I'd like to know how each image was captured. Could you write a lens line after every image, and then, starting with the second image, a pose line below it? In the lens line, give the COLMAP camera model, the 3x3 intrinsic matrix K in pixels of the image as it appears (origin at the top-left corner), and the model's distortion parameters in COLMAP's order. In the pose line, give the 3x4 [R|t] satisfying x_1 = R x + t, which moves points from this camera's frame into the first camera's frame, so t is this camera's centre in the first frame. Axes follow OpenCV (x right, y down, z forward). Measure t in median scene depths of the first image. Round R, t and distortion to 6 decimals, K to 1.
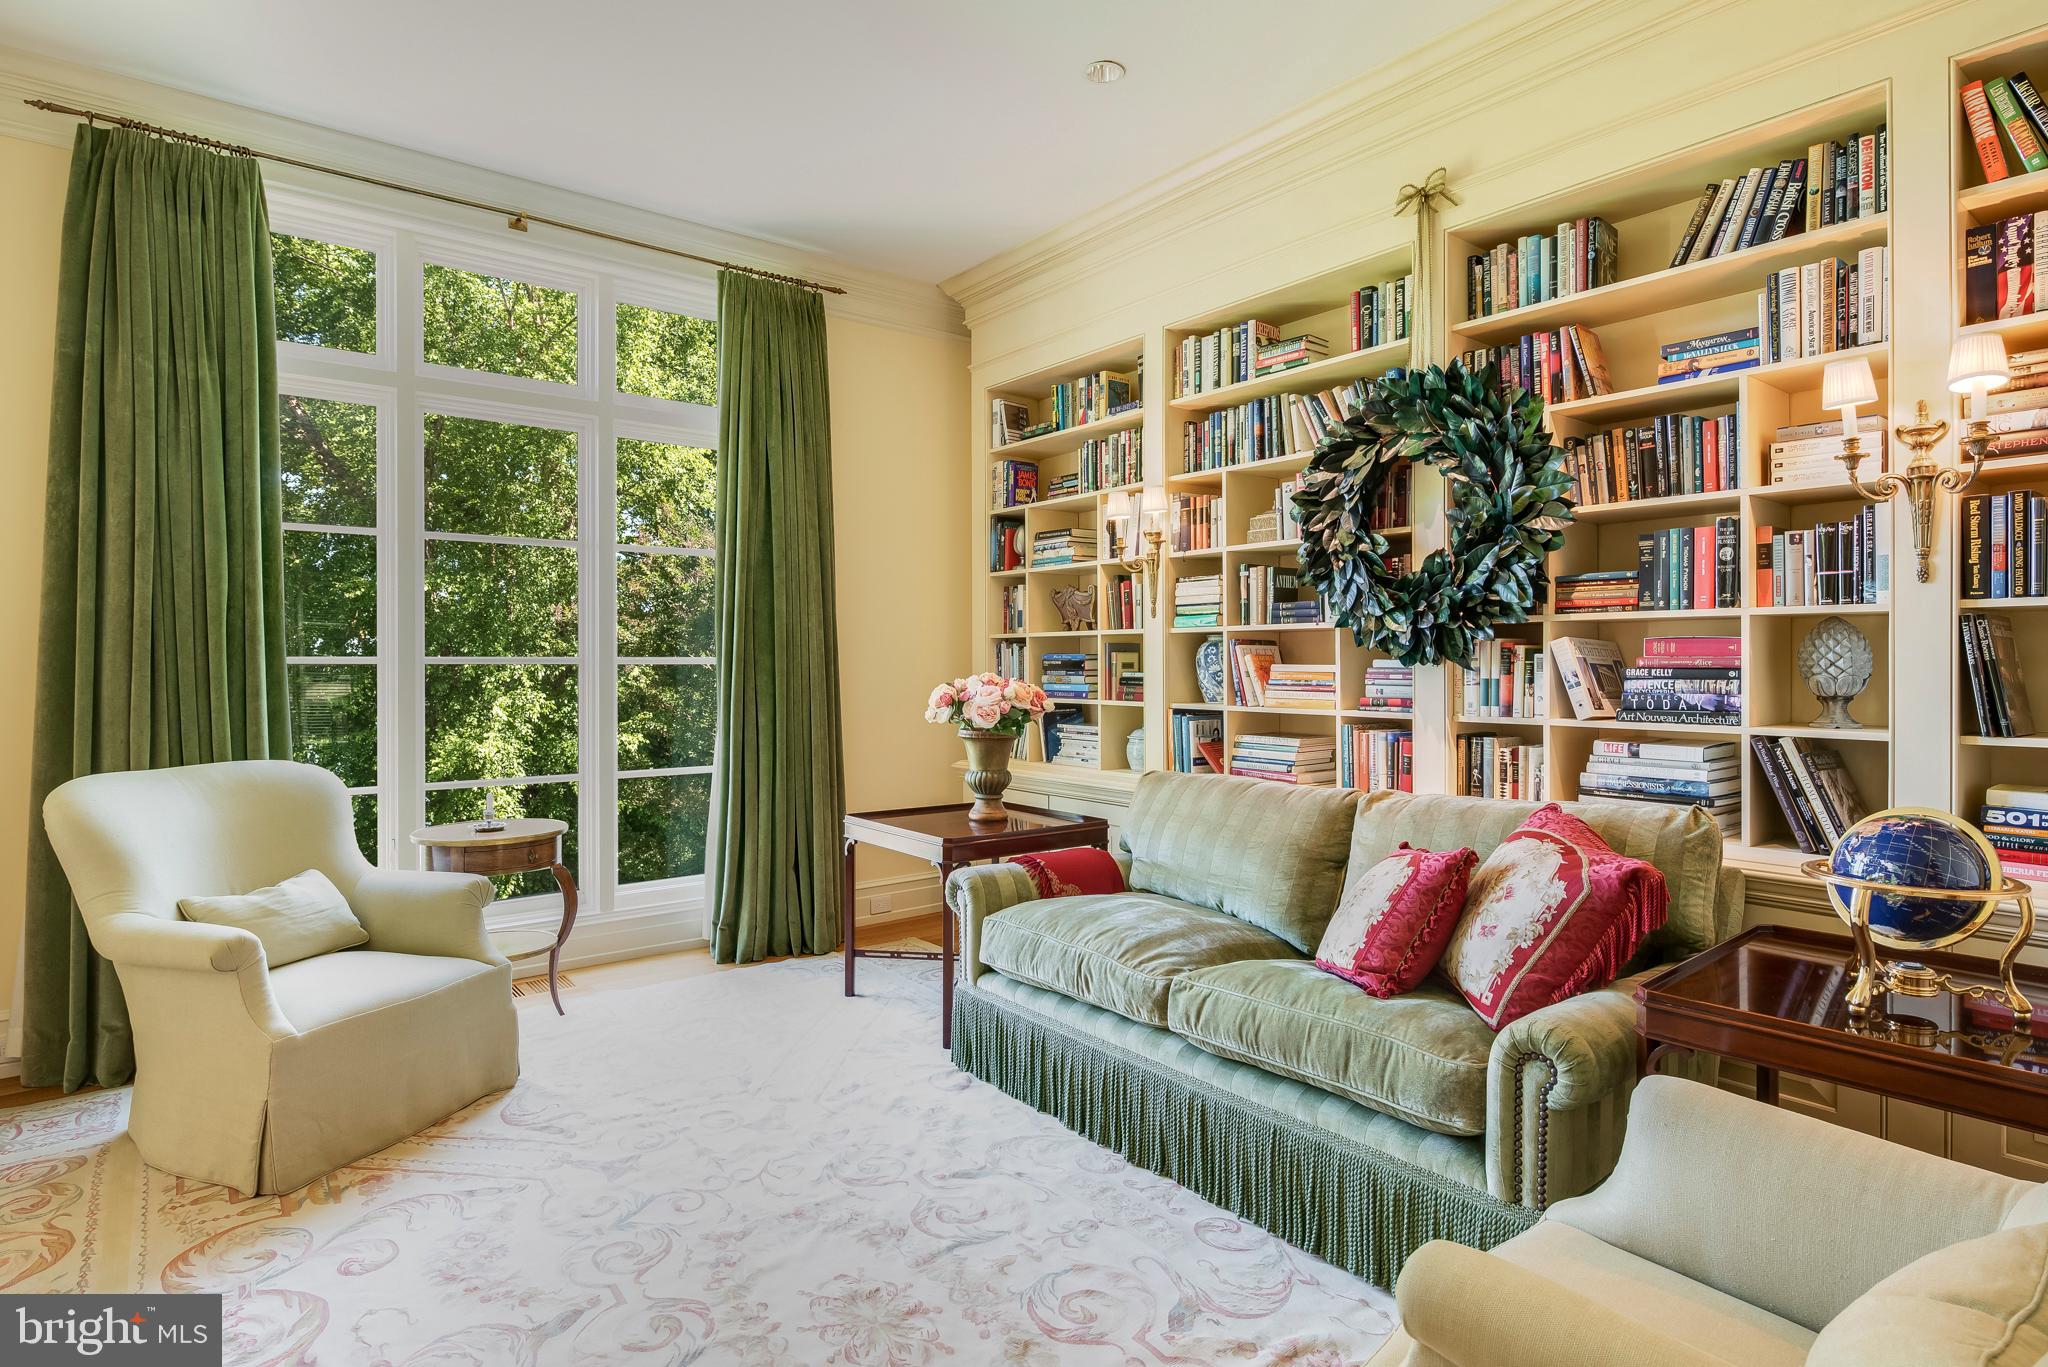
lens RADIAL K [[1089.8, 0, 1021.8], [0, 1089.8, 678.5], [0, 0, 1]] dist [-0.015199, 0.000837]
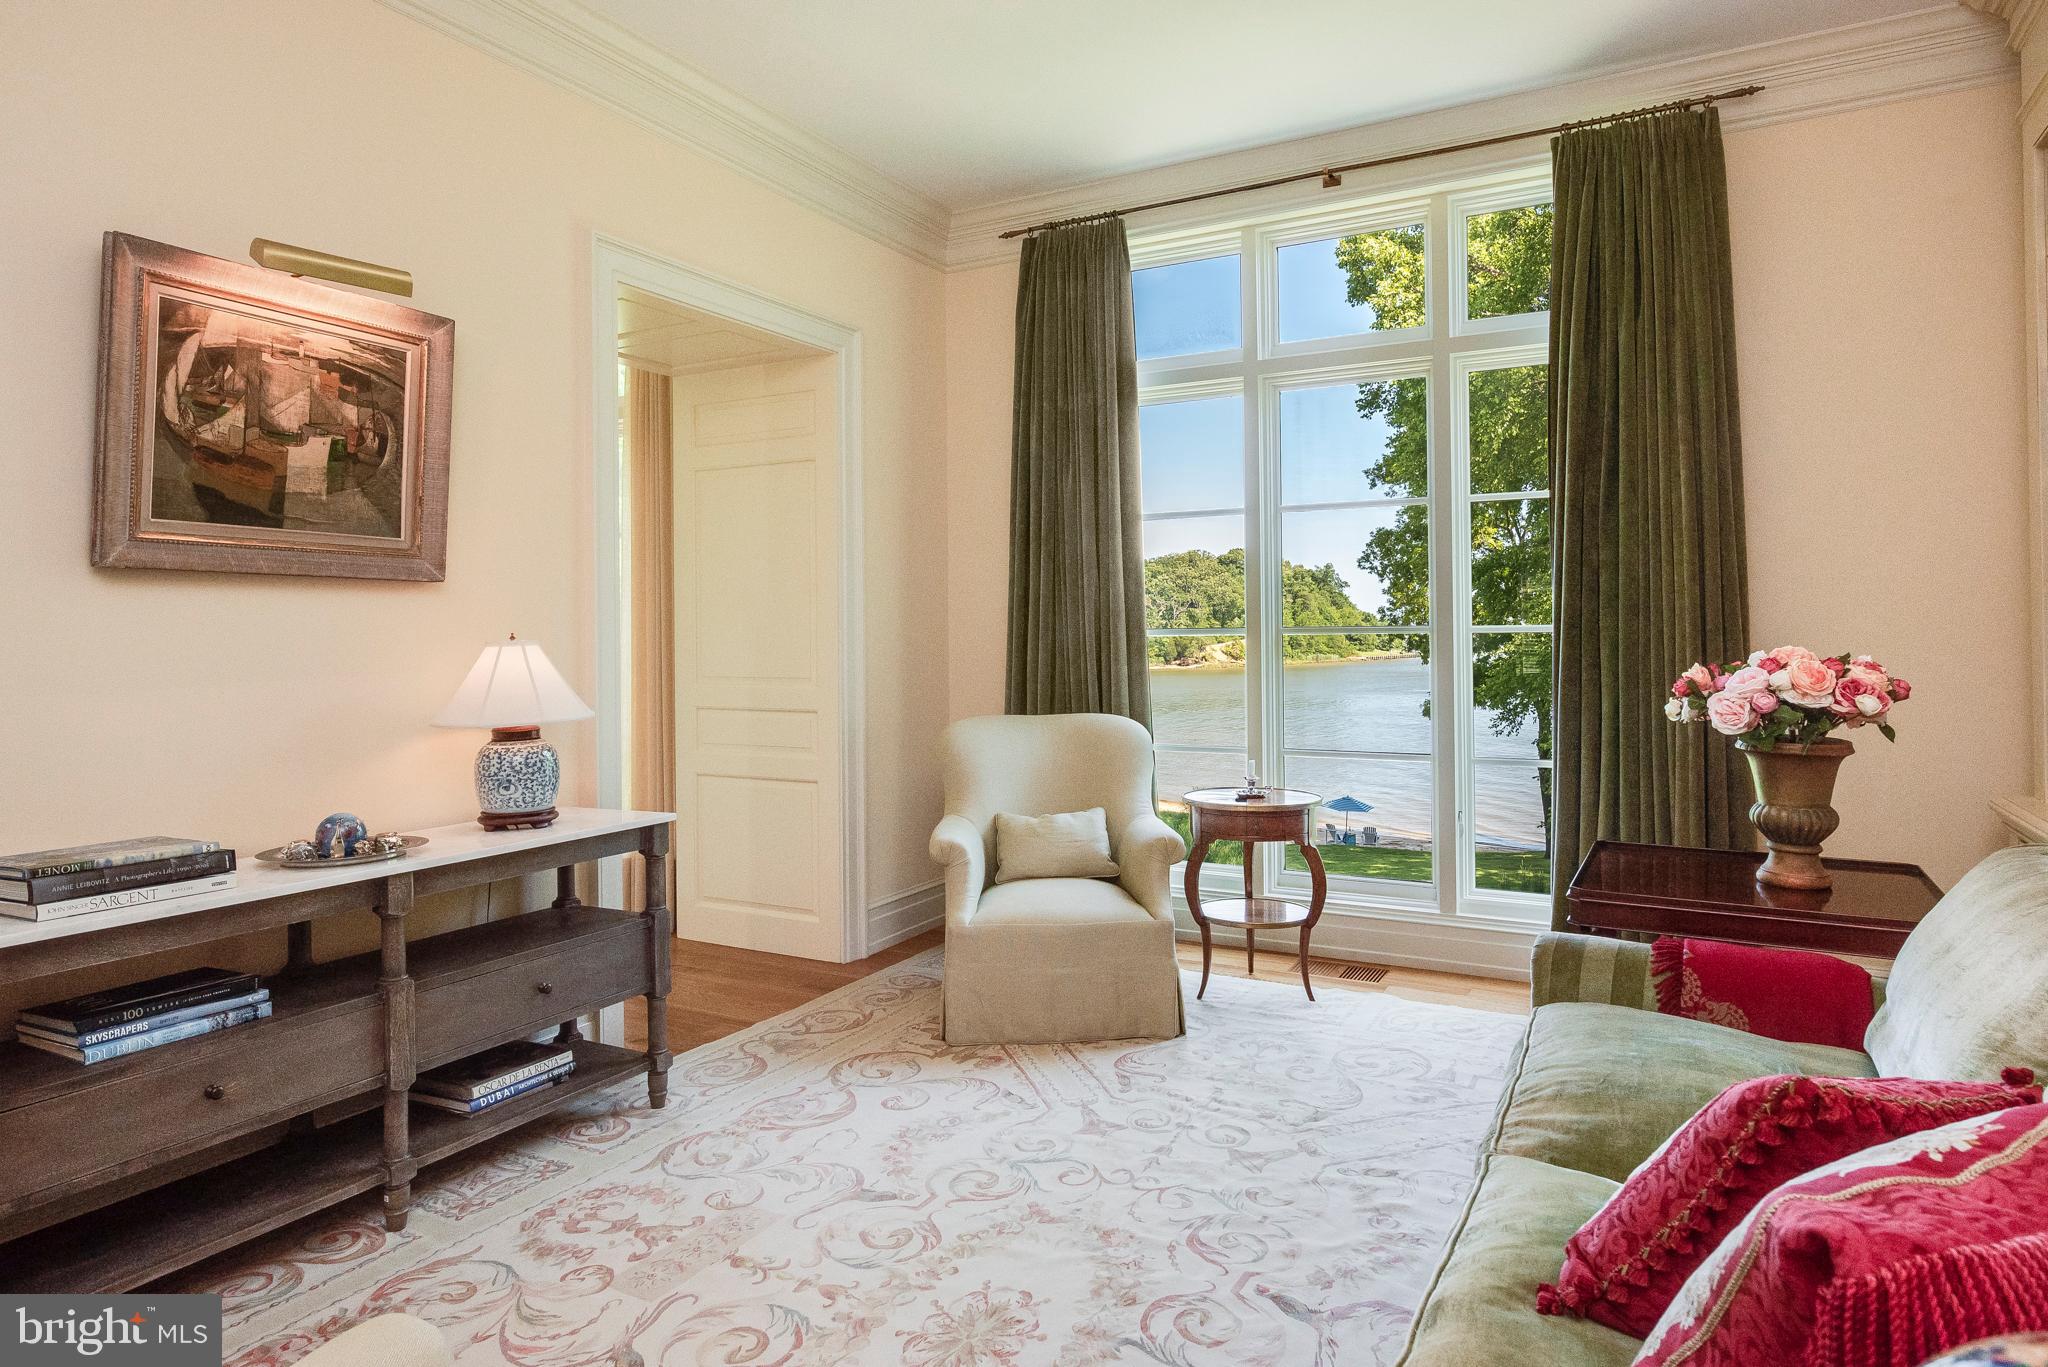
lens RADIAL K [[1227.1, 0, 1017.7], [0, 1227.1, 635.7], [0, 0, 1]] dist [-0.007559, -0.000476]
pose [[0.366540, 0.000515, -0.930402, 0.625905], [-0.007480, 0.999969, -0.002394, -0.008807], [0.930372, 0.007836, 0.366533, 0.466243]]
